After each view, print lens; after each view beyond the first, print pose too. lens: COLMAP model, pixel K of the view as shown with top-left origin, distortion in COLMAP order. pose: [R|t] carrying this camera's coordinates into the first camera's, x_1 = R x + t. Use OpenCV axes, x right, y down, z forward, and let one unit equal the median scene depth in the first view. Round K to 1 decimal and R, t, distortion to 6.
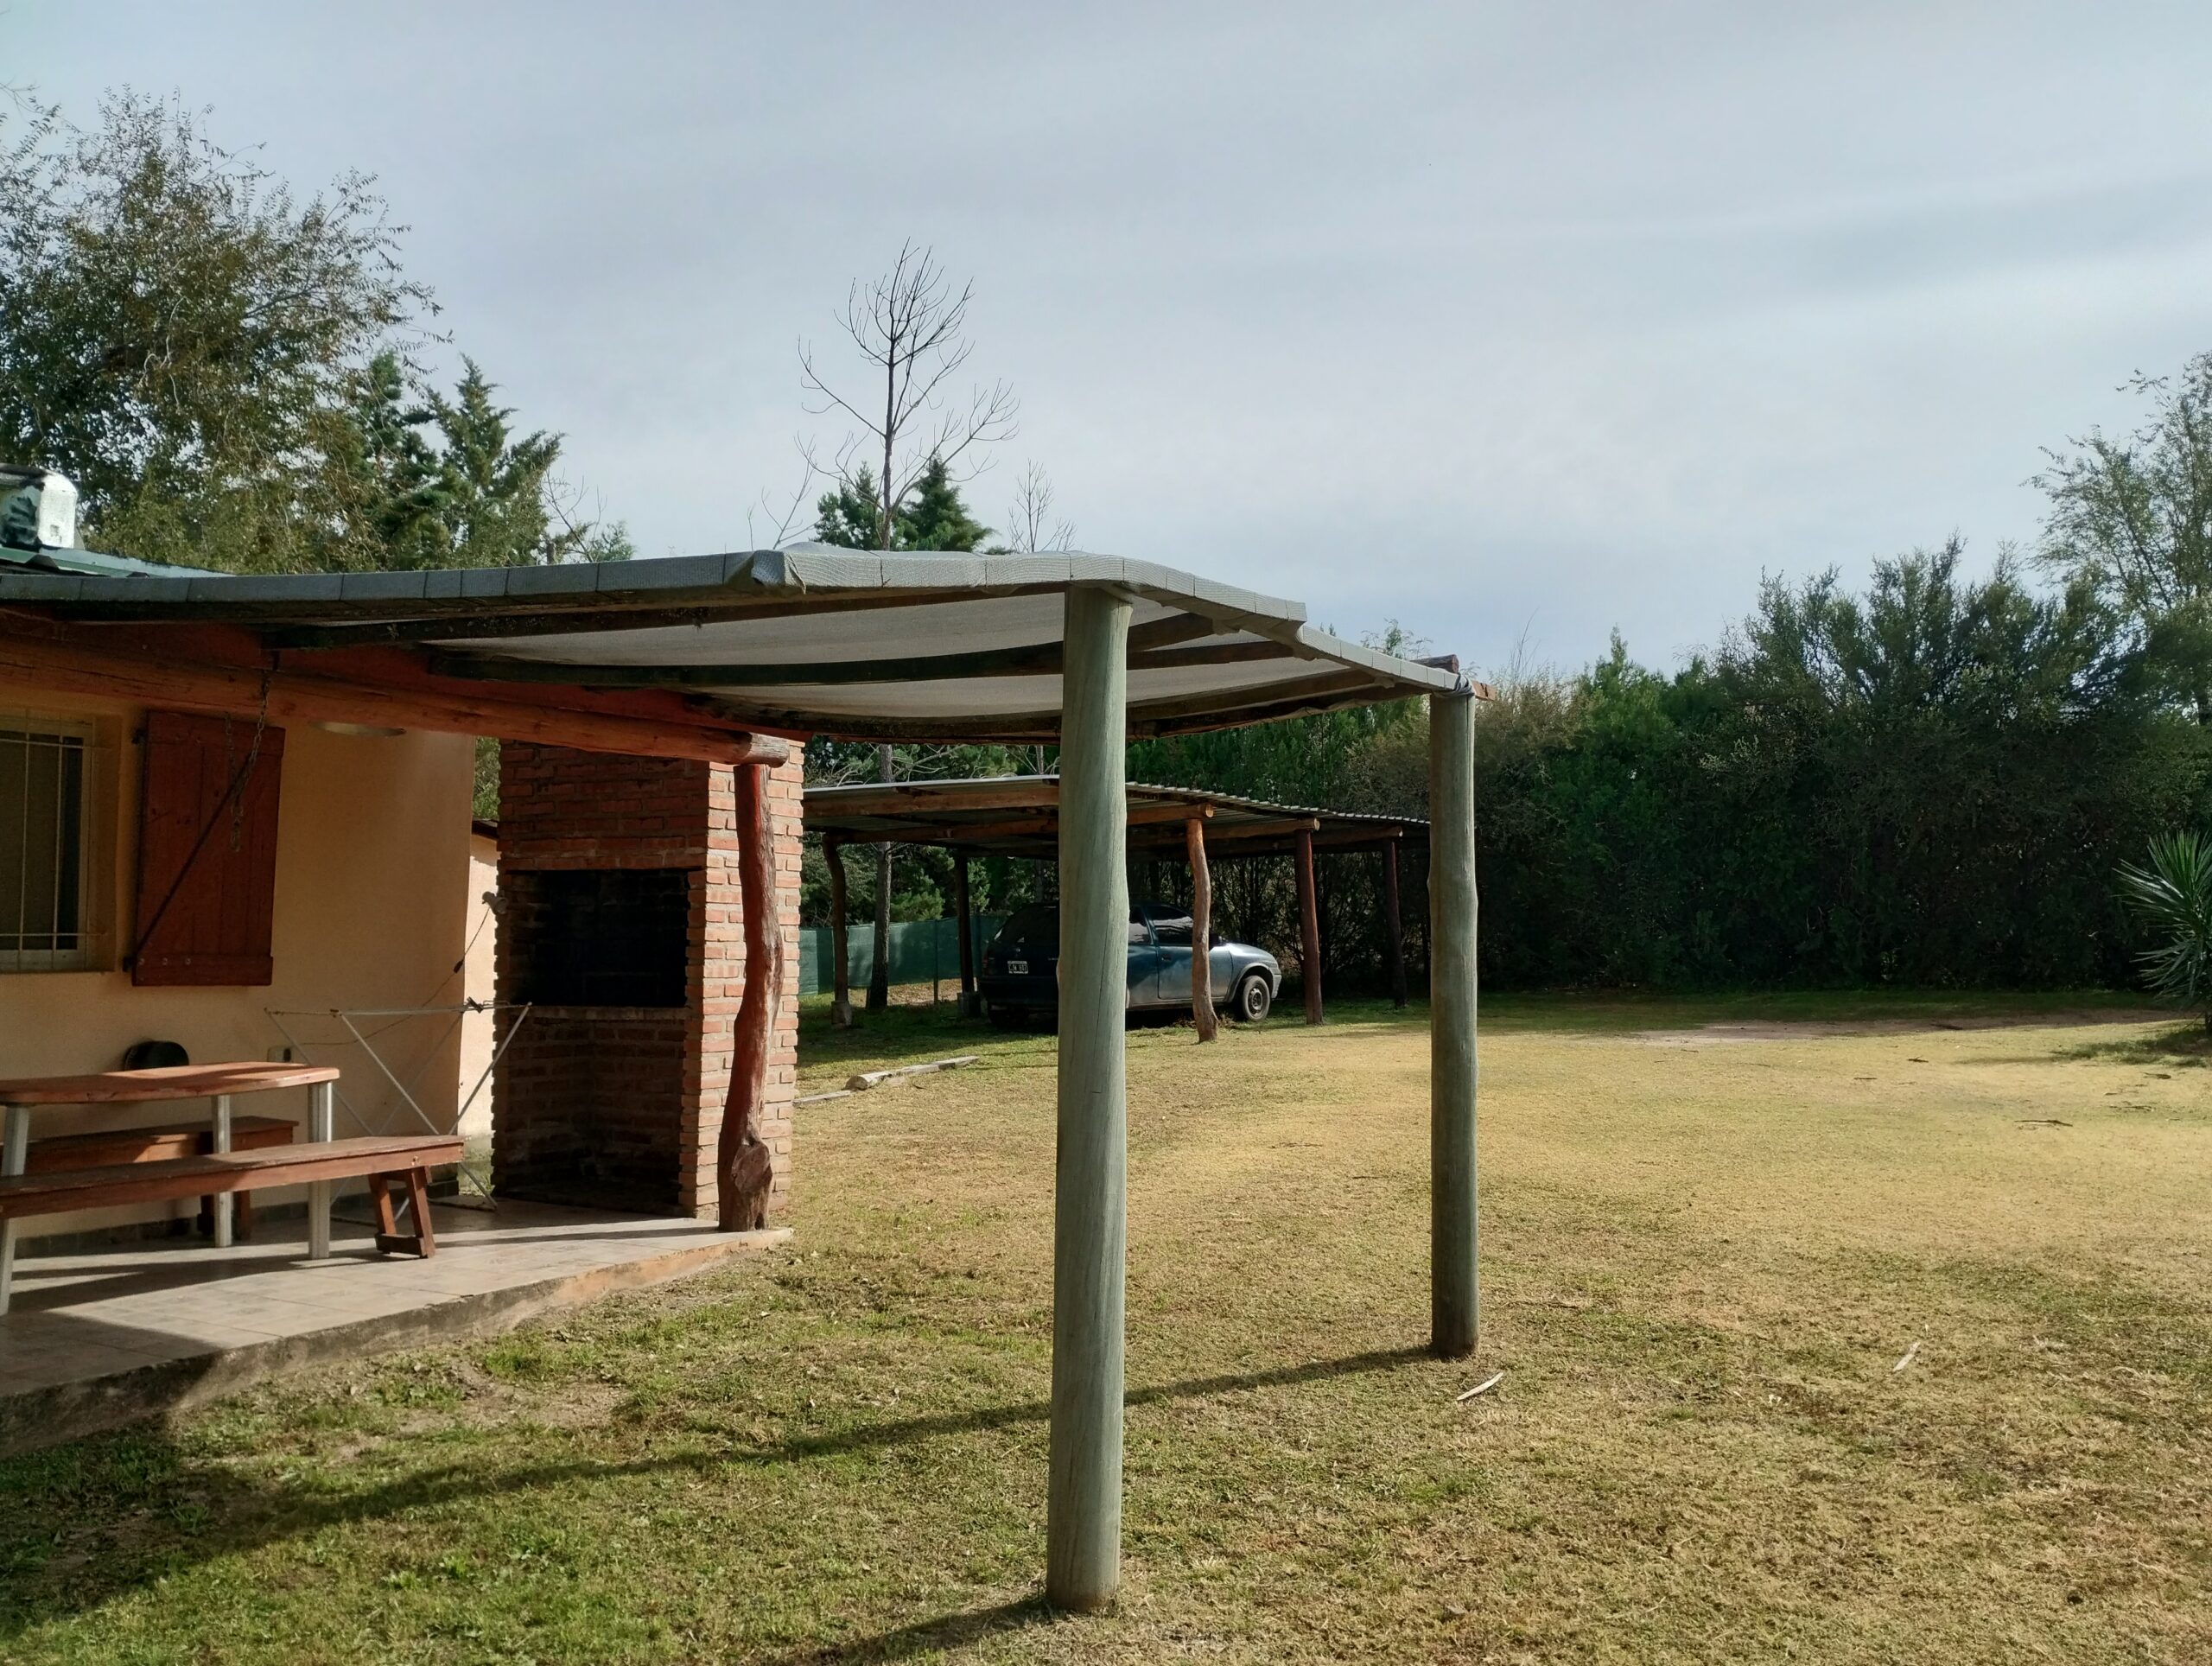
lens RADIAL K [[1810.9, 0, 1106.0], [0, 1810.9, 833.0], [0, 0, 1]] dist [0.055861, -0.090555]
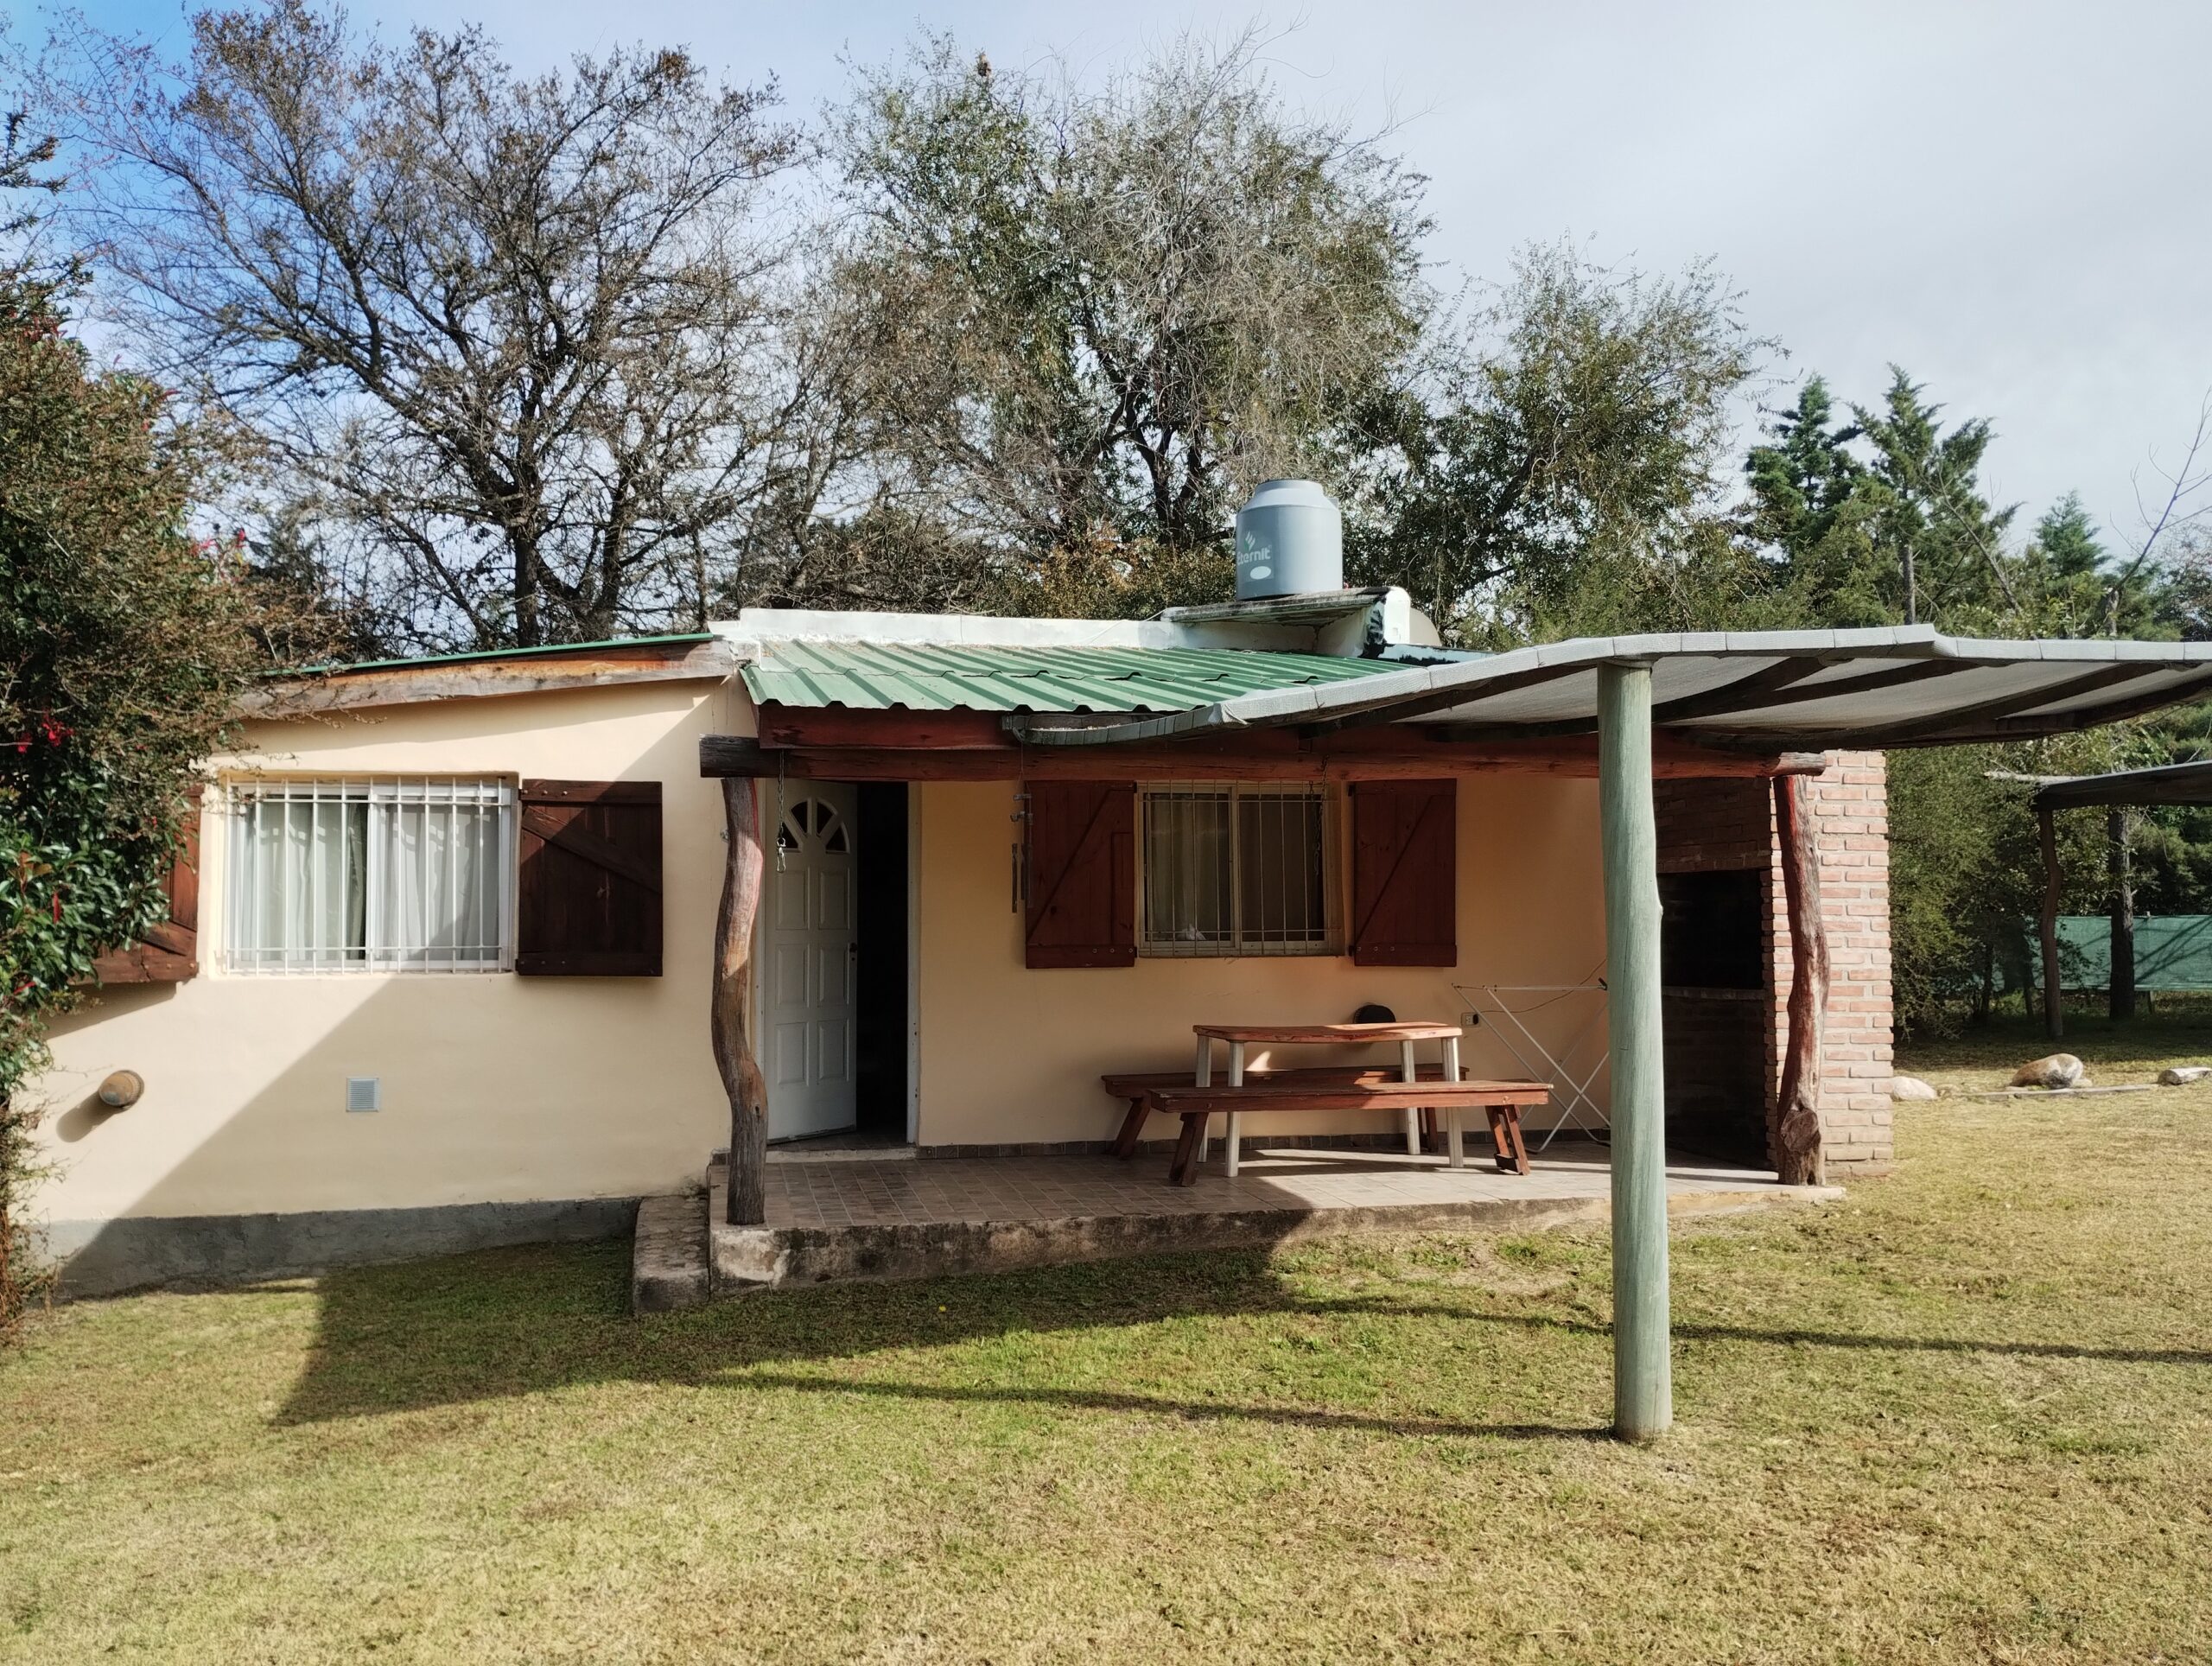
lens RADIAL K [[1755.4, 0, 1102.0], [0, 1755.4, 810.1], [0, 0, 1]] dist [0.054232, -0.063291]
pose [[0.671873, -0.060187, -0.738217, 0.332826], [0.054180, 0.998016, -0.032057, -0.004129], [0.738682, -0.018458, 0.673802, -0.064730]]
